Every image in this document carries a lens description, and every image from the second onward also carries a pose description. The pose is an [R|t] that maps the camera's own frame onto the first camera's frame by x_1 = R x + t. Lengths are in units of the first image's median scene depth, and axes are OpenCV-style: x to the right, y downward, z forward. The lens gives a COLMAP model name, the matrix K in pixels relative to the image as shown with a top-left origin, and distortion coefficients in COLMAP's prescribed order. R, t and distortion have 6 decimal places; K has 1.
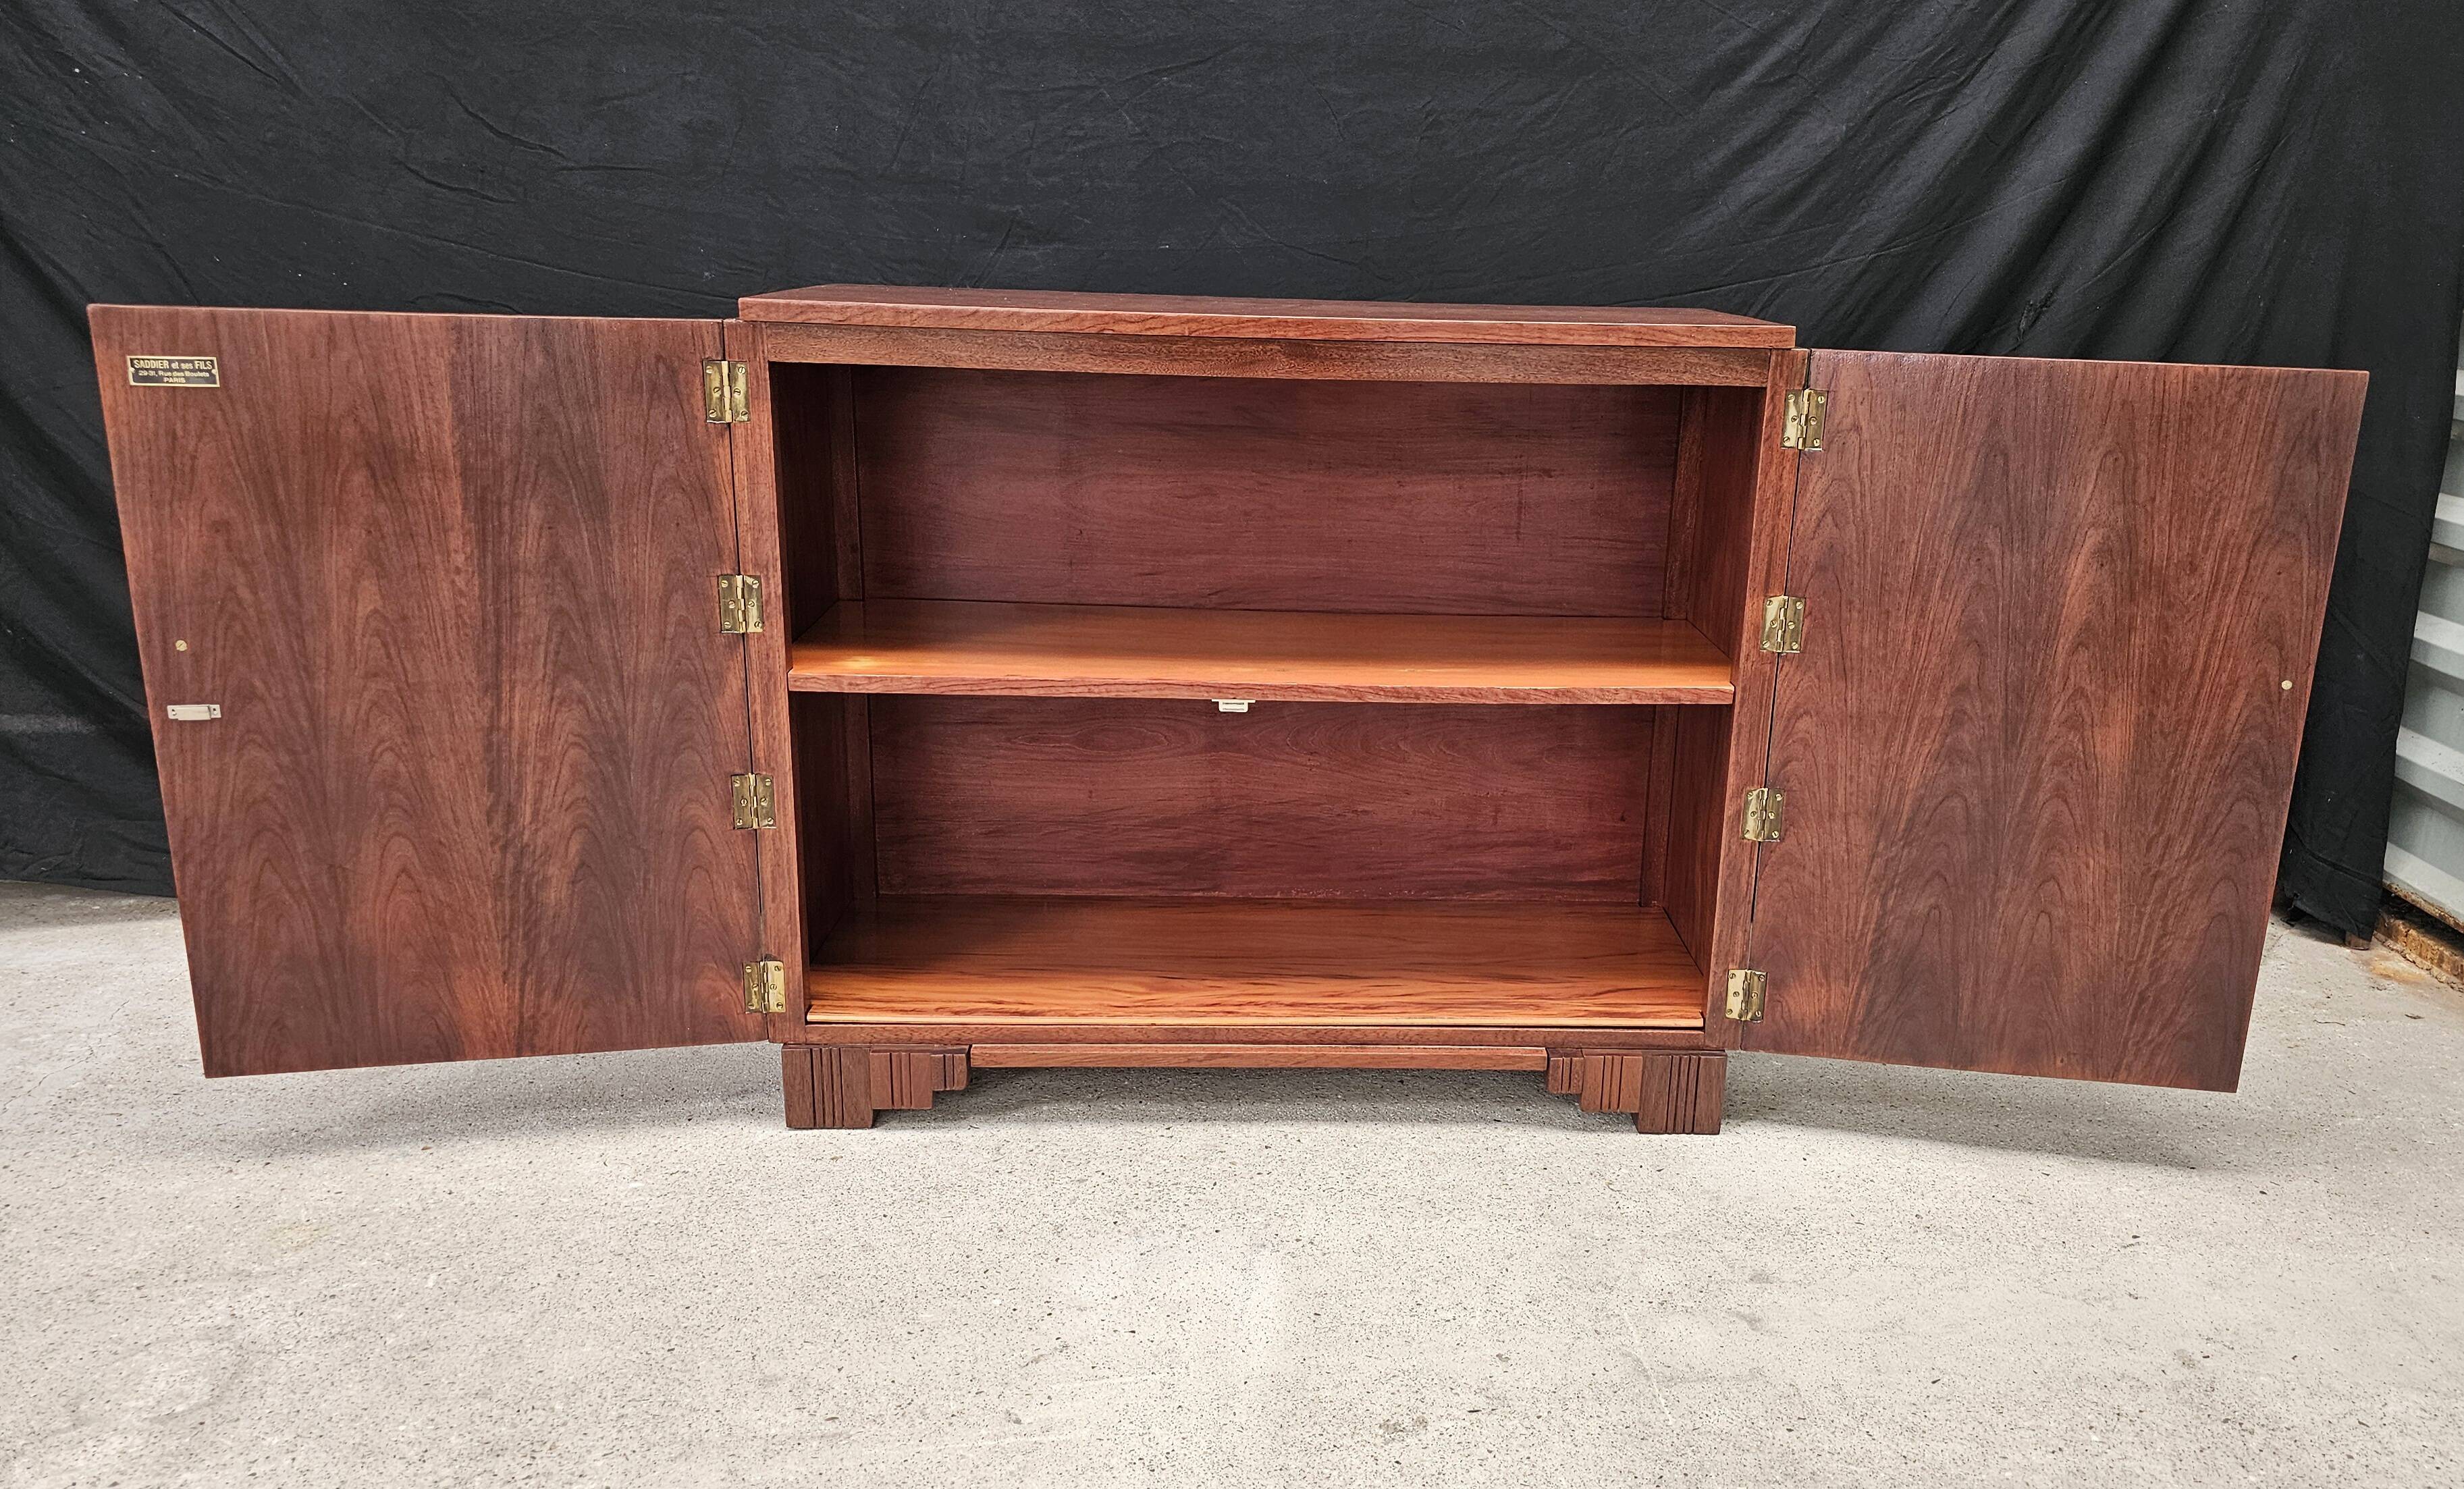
lens RADIAL K [[1793.8, 0, 1361.8], [0, 1793.8, 715.4], [0, 0, 1]] dist [0.045743, 0.000107]
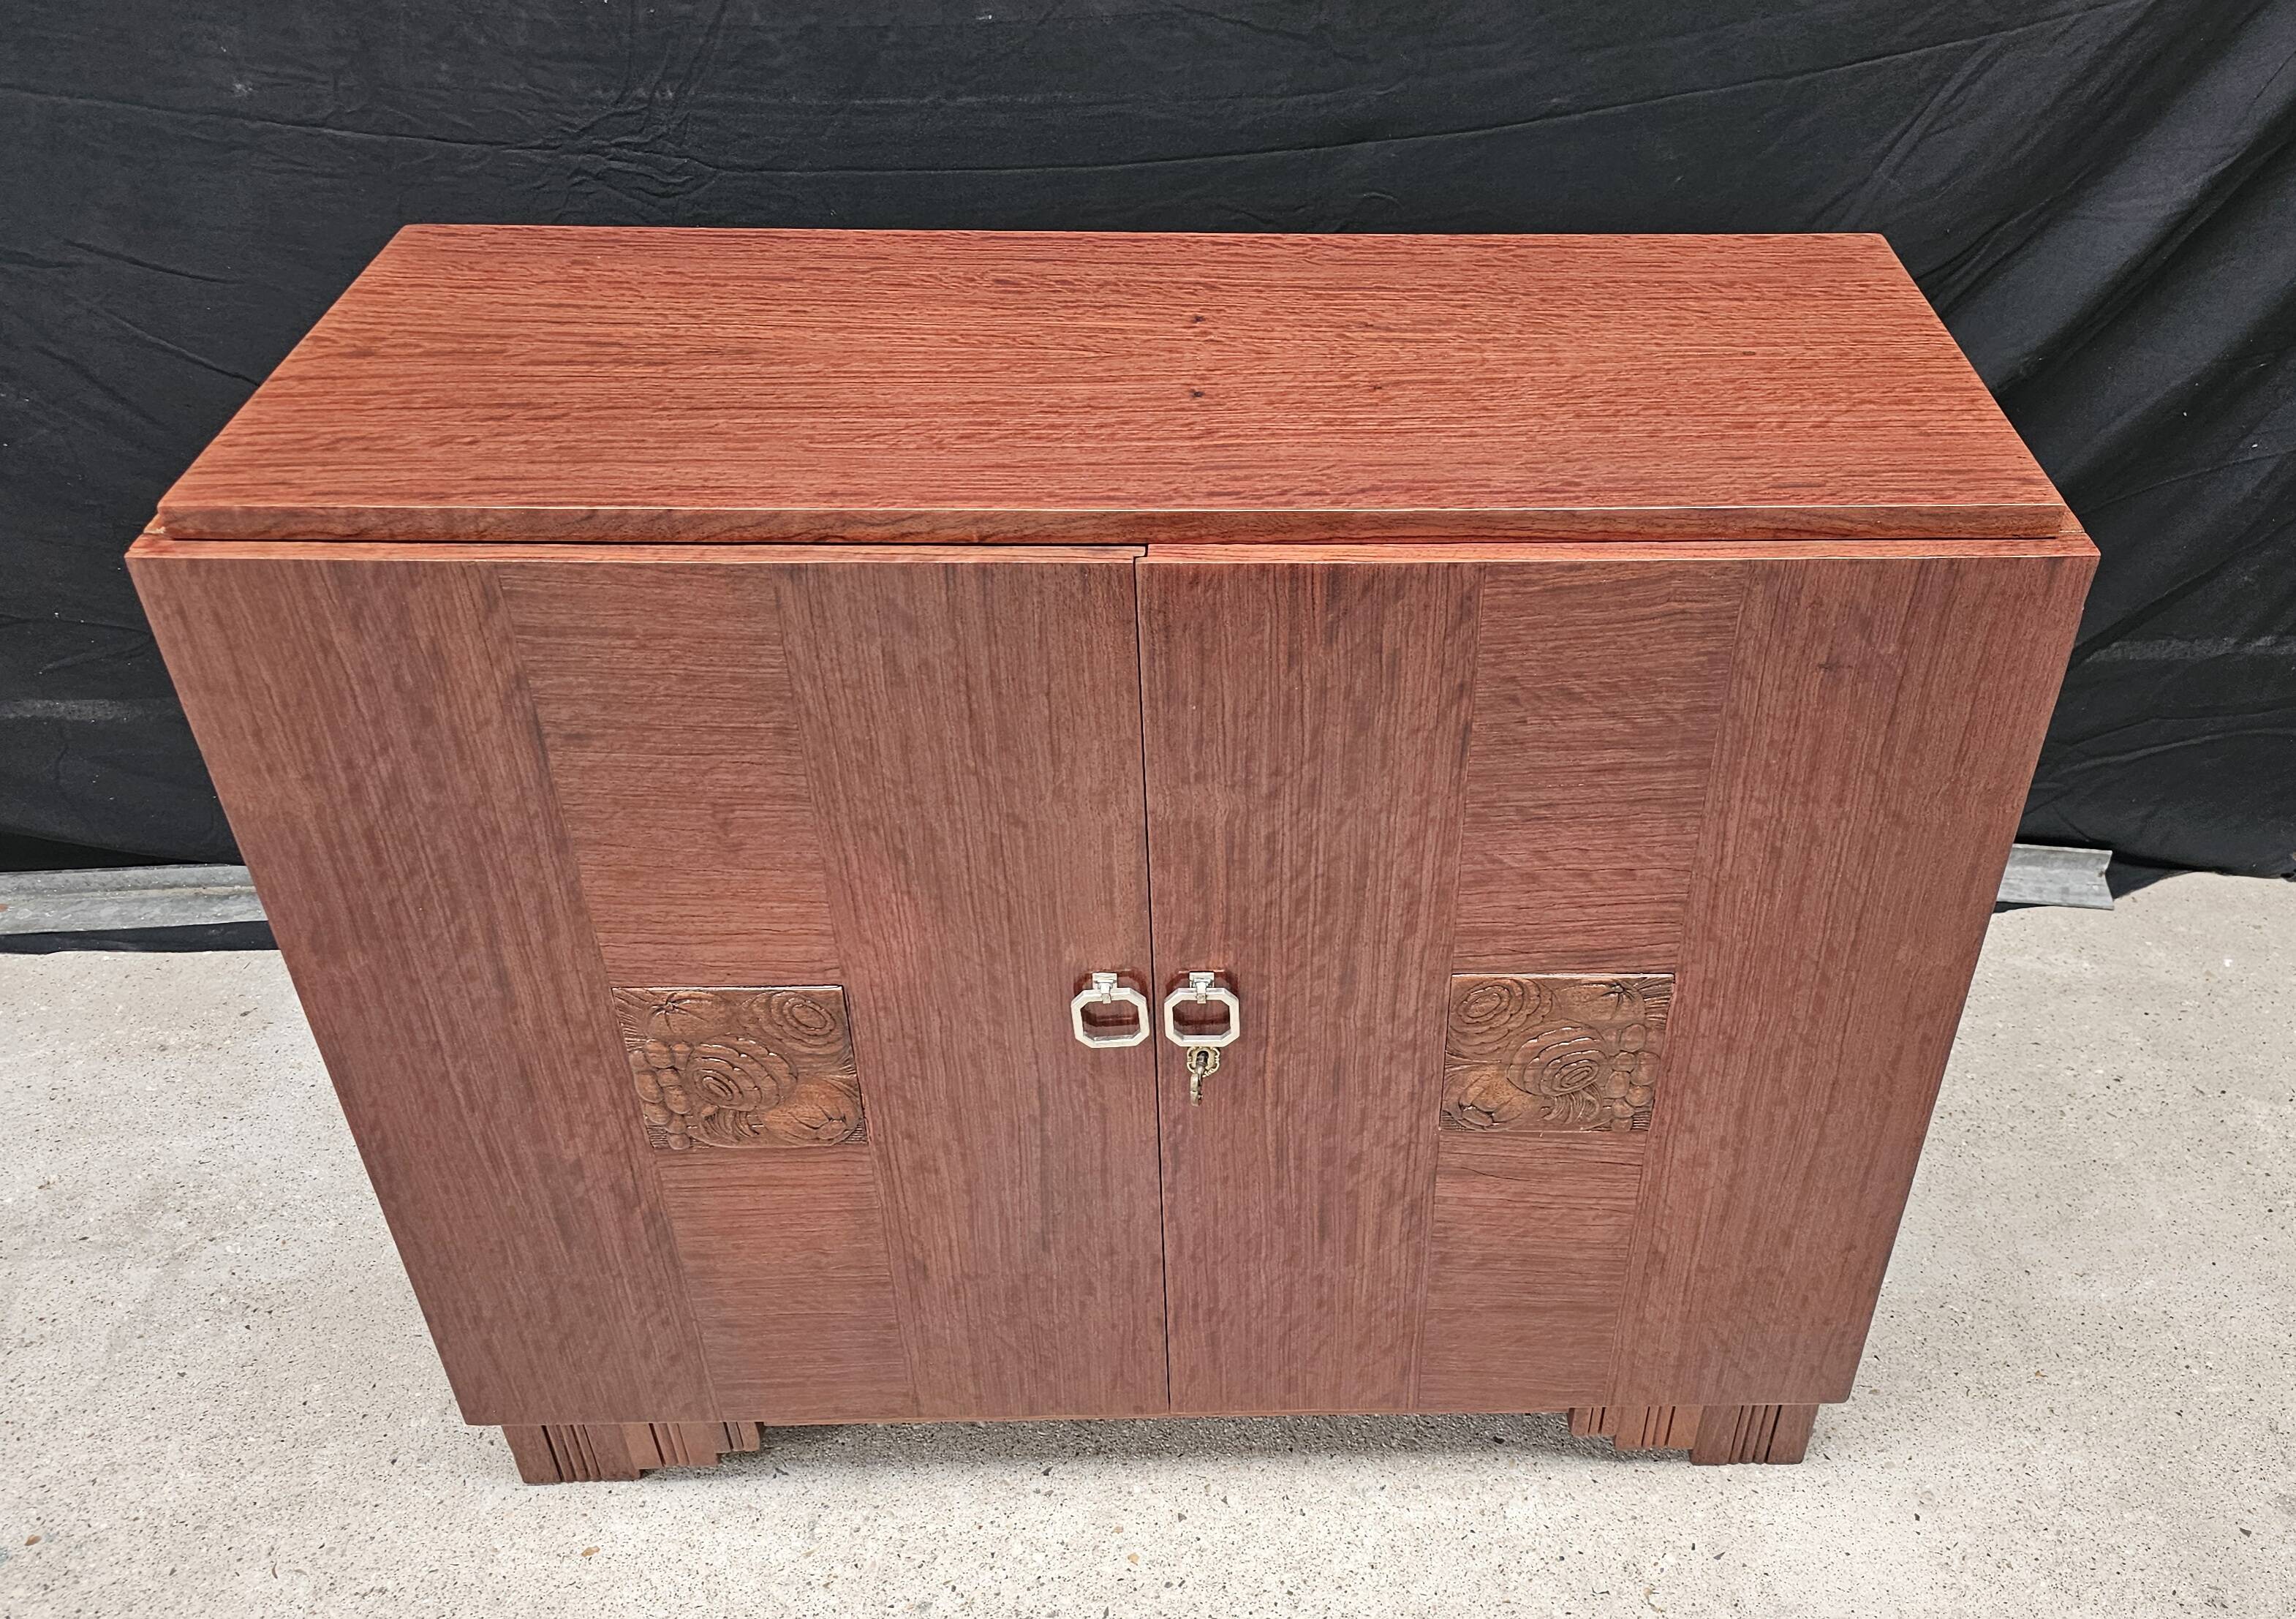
lens RADIAL K [[1975.9, 0, 1337.9], [0, 1975.9, 767.9], [0, 0, 1]] dist [0.022830, -0.010709]
pose [[0.999924, -0.000687, -0.012337, 0.021370], [0.005079, 0.933055, 0.359699, -0.335537], [0.011264, -0.359734, 0.932987, 0.365024]]
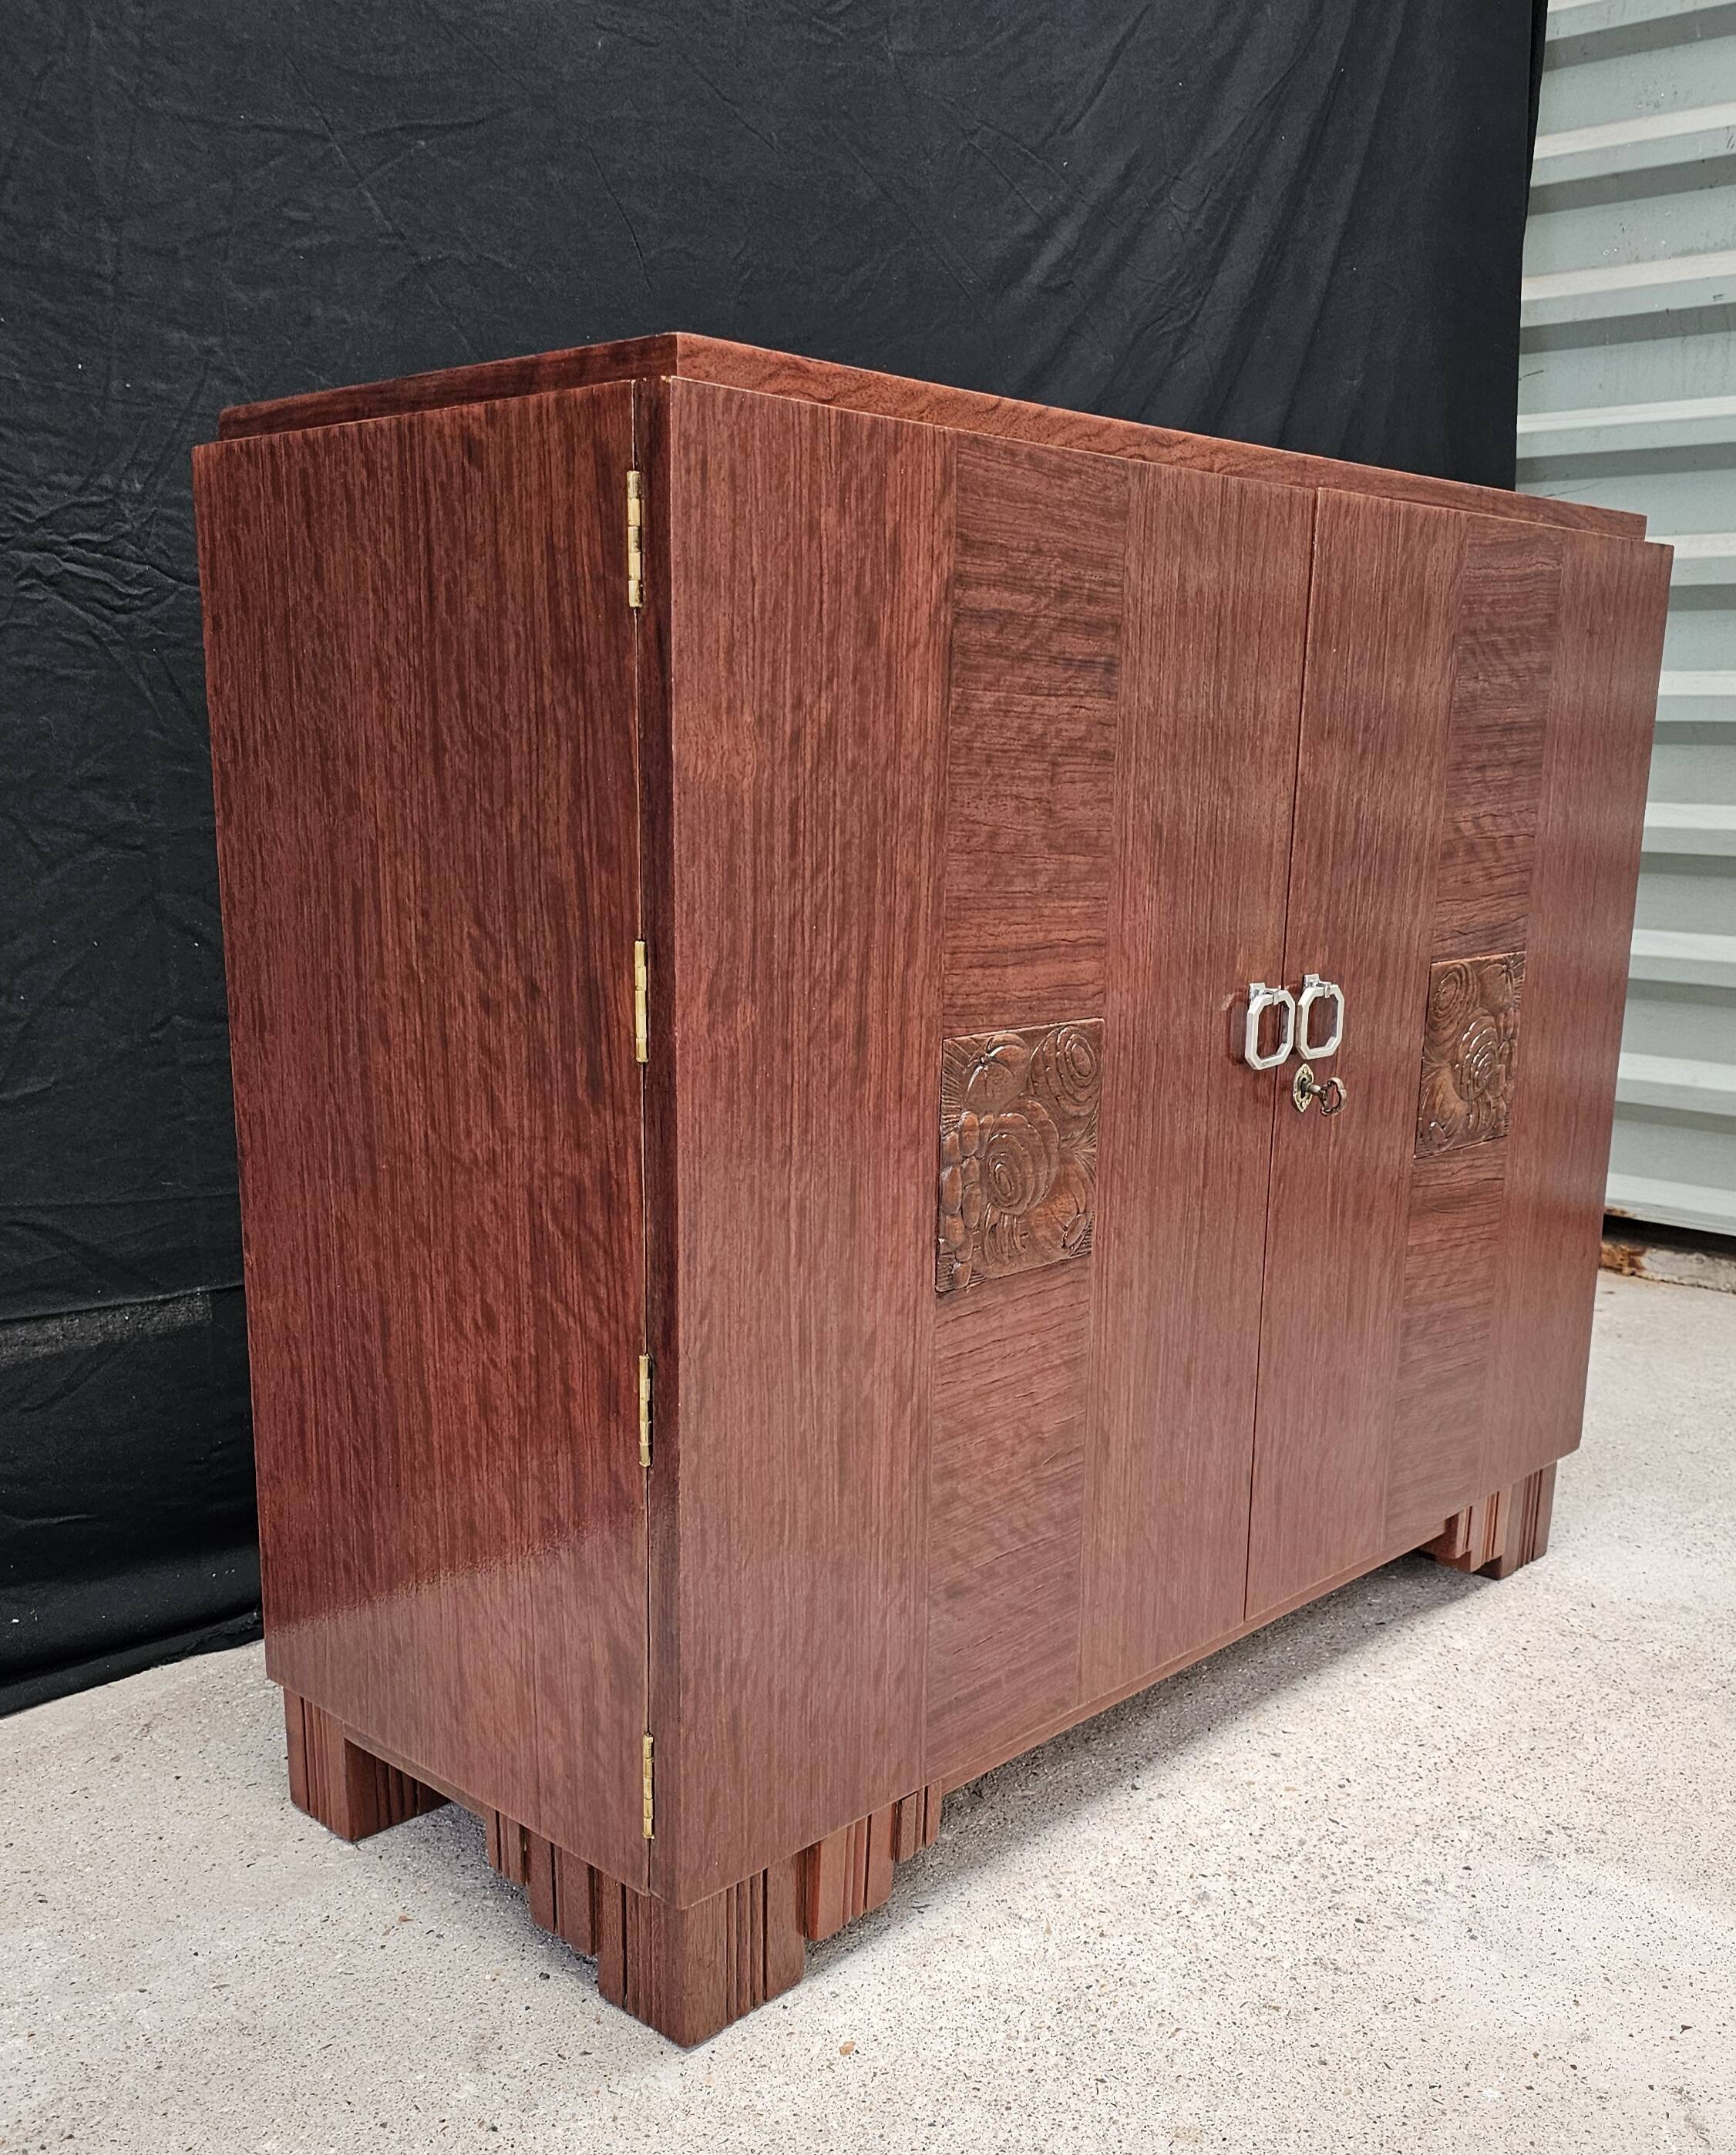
lens RADIAL K [[2070.4, 0, 857.0], [0, 2070.4, 1232.0], [0, 0, 1]] dist [0.040389, 0.000000]
pose [[0.724801, -0.180070, 0.665011, -0.643328], [0.191484, 0.979861, 0.056624, -0.020506], [-0.661814, 0.086297, 0.744684, 0.523882]]
